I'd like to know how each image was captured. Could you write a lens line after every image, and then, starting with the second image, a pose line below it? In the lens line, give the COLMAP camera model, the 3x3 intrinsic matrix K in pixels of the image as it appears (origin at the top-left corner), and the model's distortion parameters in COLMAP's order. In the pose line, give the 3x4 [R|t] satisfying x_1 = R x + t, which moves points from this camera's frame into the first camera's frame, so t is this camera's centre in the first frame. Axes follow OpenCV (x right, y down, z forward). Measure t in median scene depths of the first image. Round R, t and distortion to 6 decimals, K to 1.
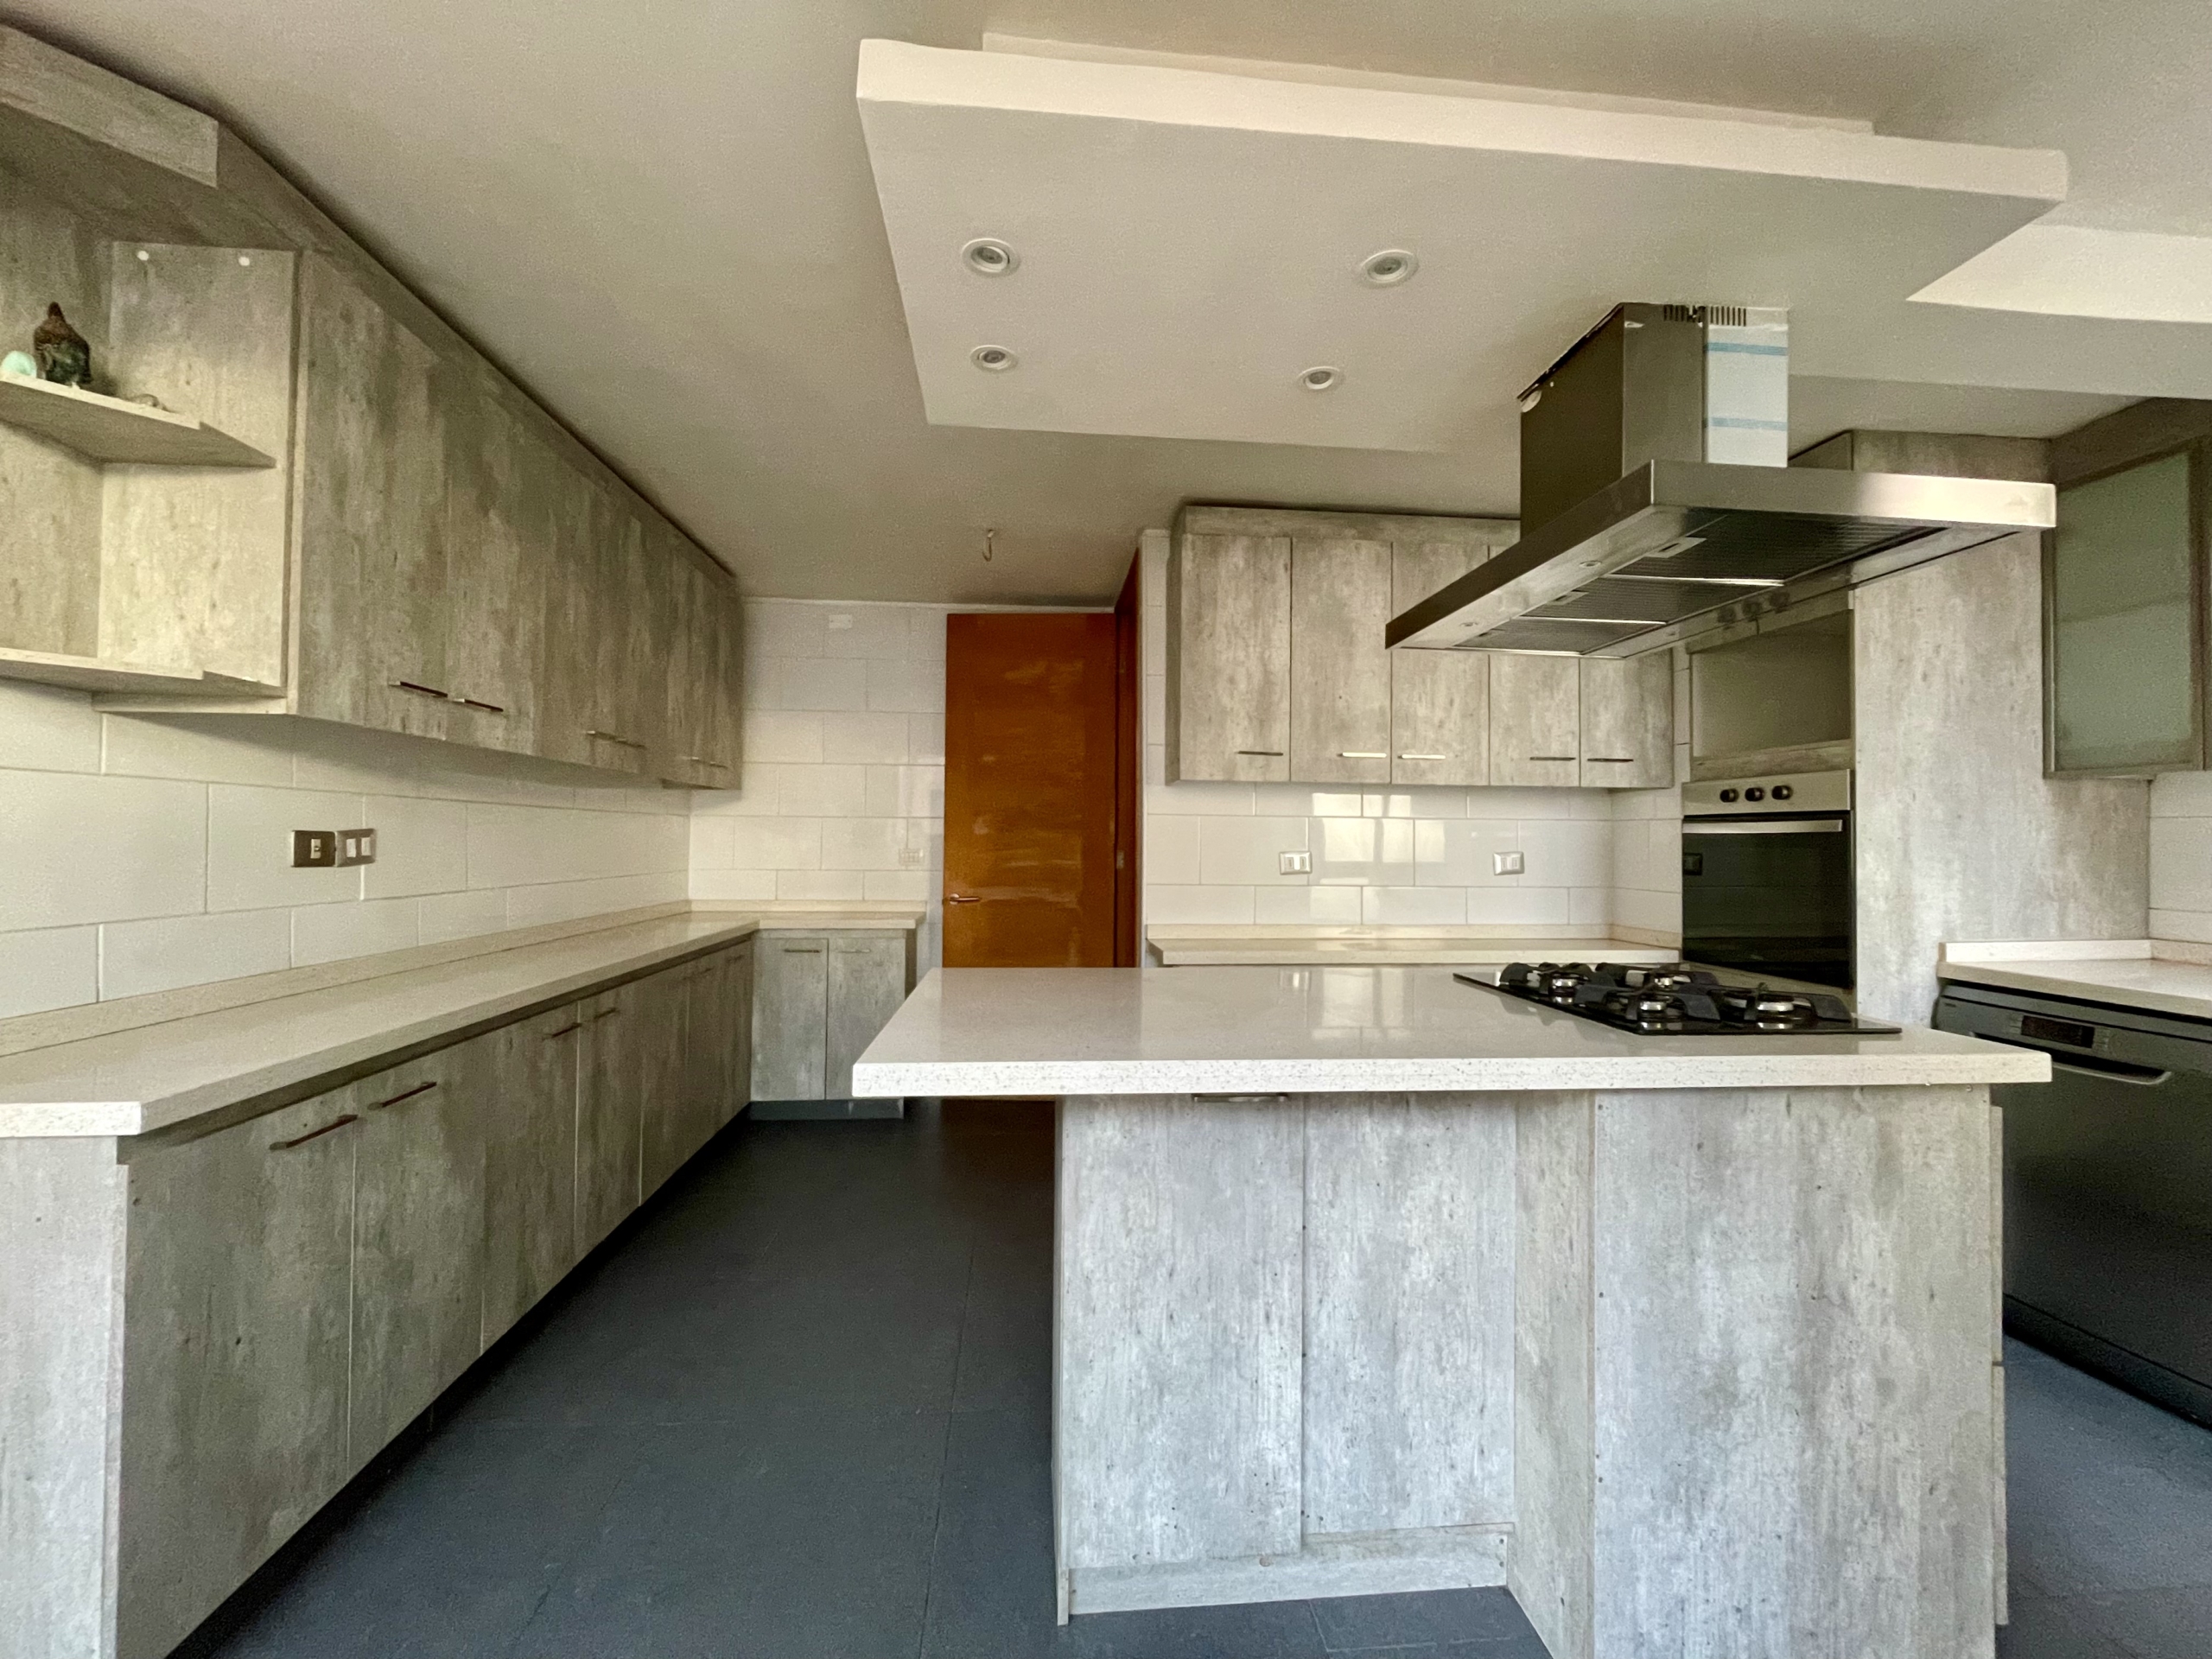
lens RADIAL K [[892.8, 0, 1103.2], [0, 892.8, 821.1], [0, 0, 1]] dist [-0.001984, -0.000594]
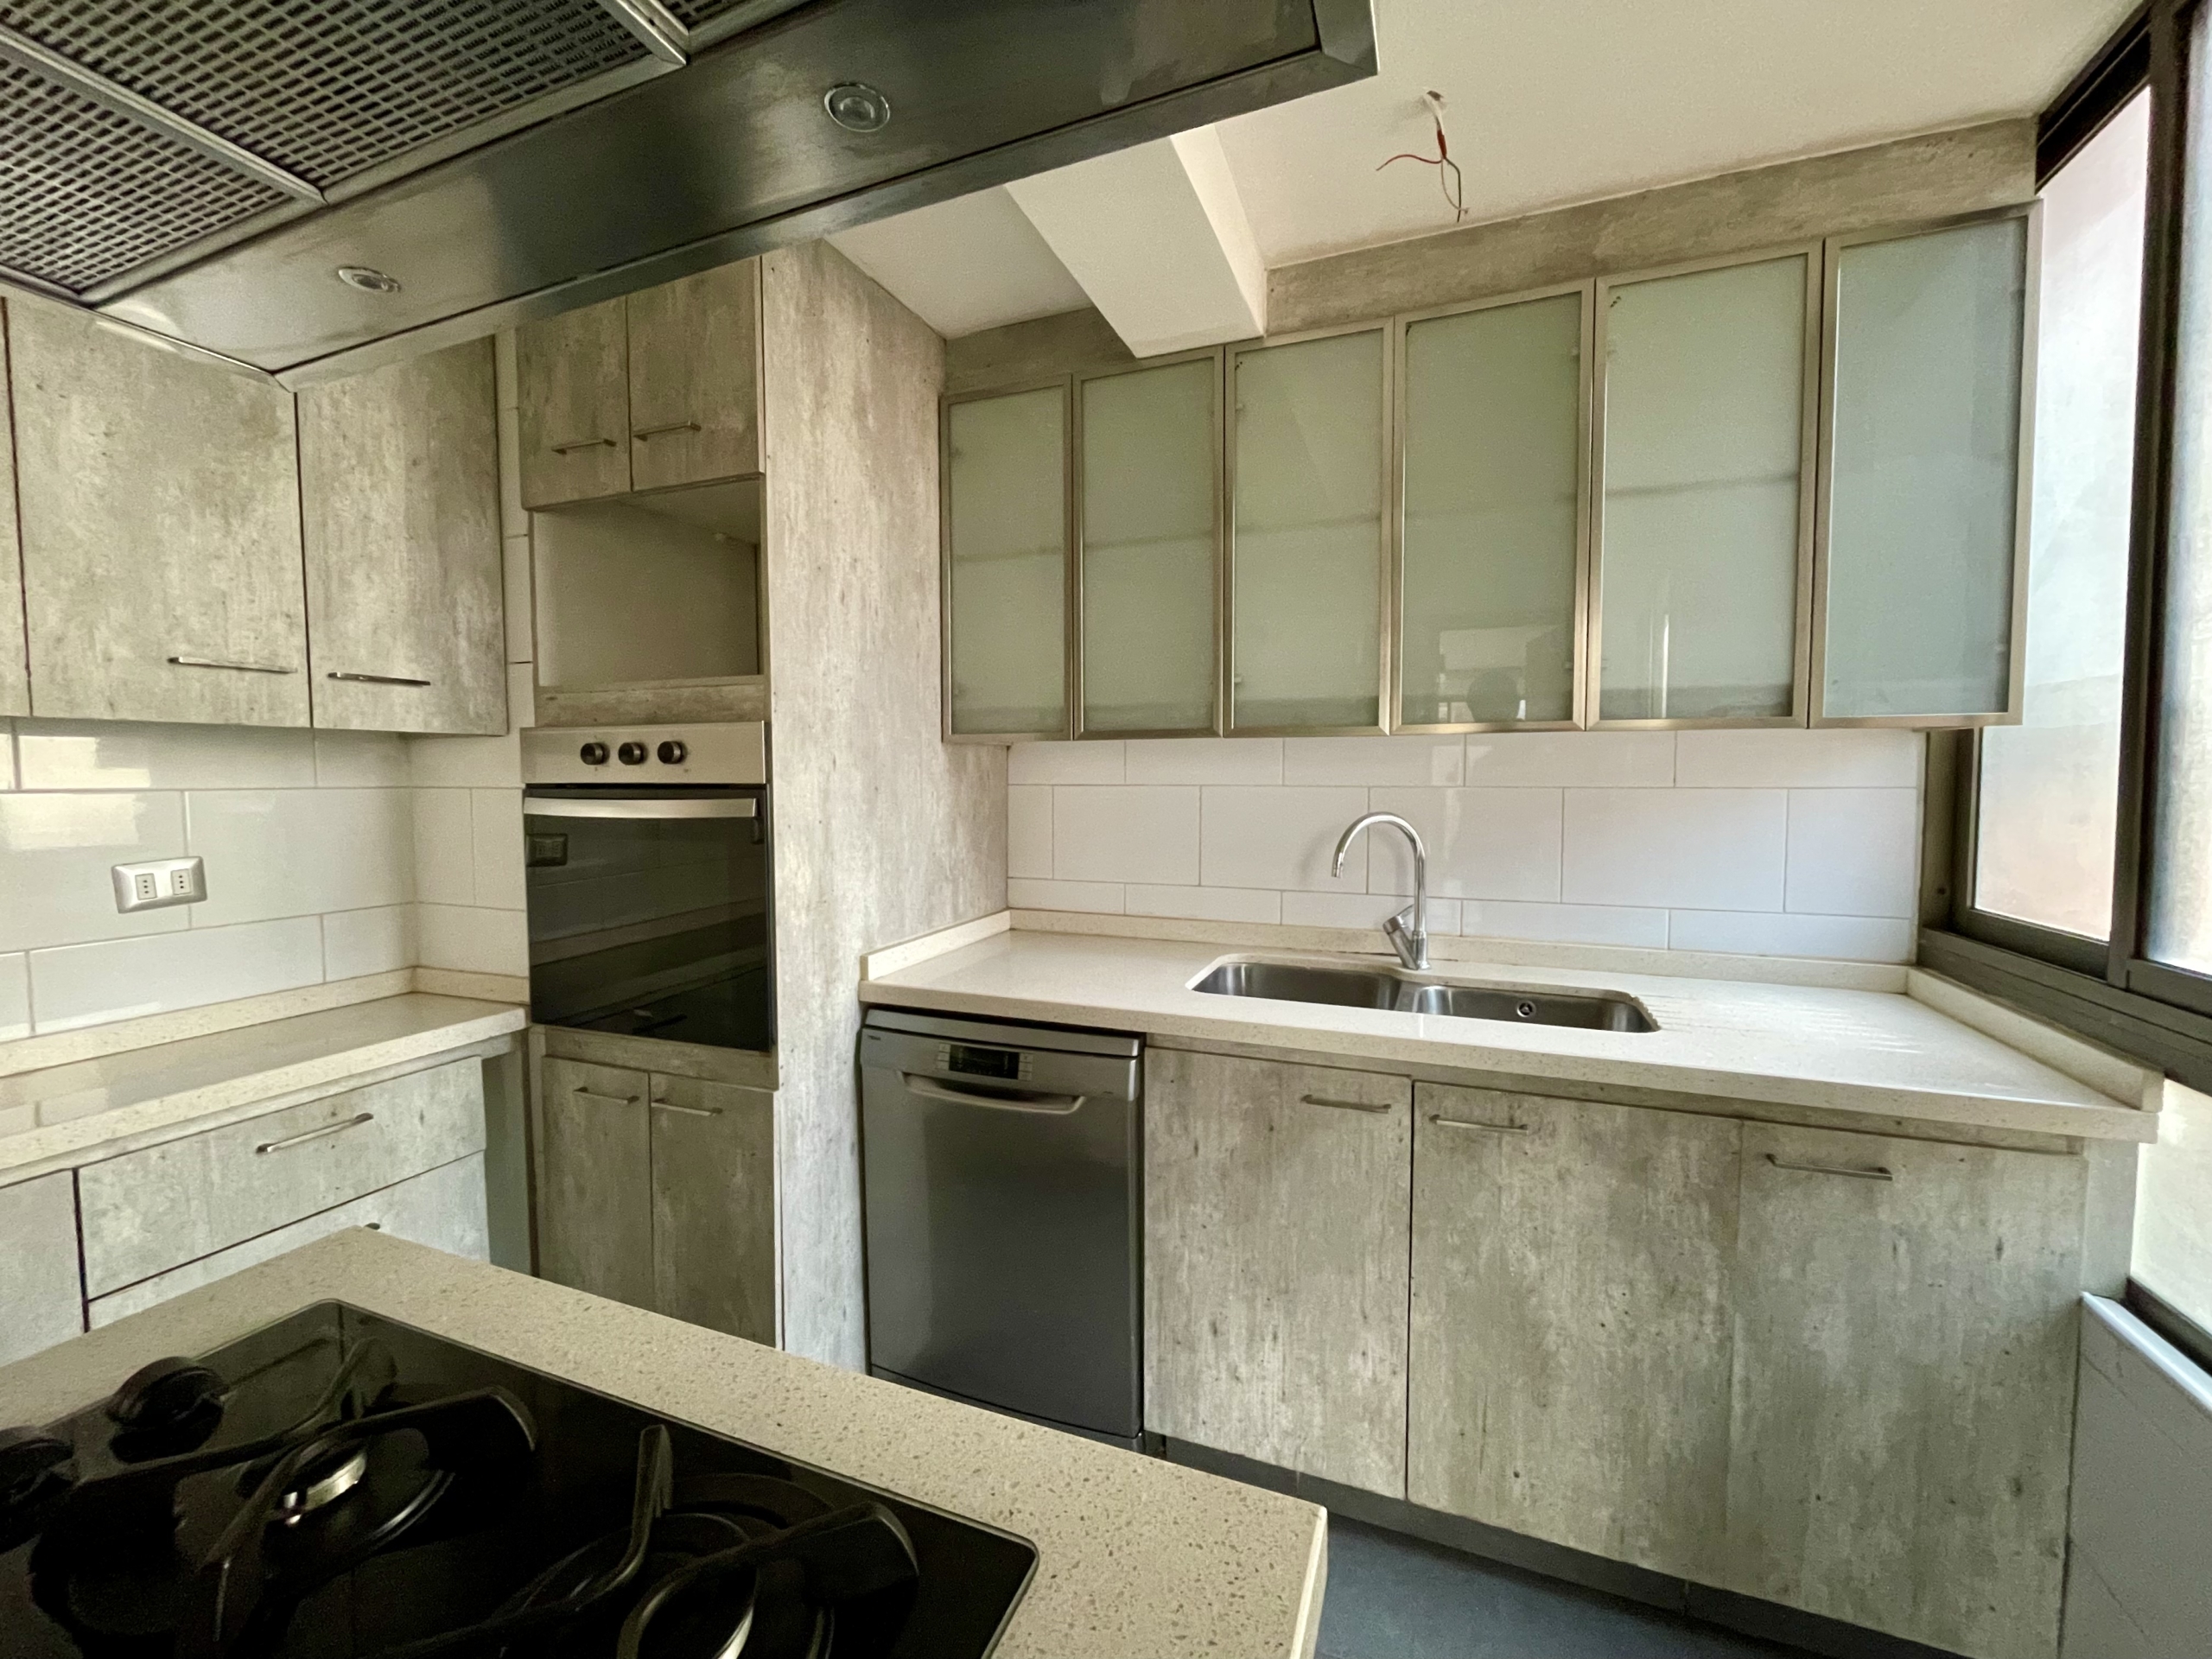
lens RADIAL K [[892.8, 0, 1103.2], [0, 892.8, 821.1], [0, 0, 1]] dist [-0.001984, -0.000594]
pose [[0.447036, -0.055029, 0.892822, 0.353357], [-0.010605, 0.997710, 0.066804, -0.030627], [-0.894453, -0.039332, 0.445429, 0.473665]]
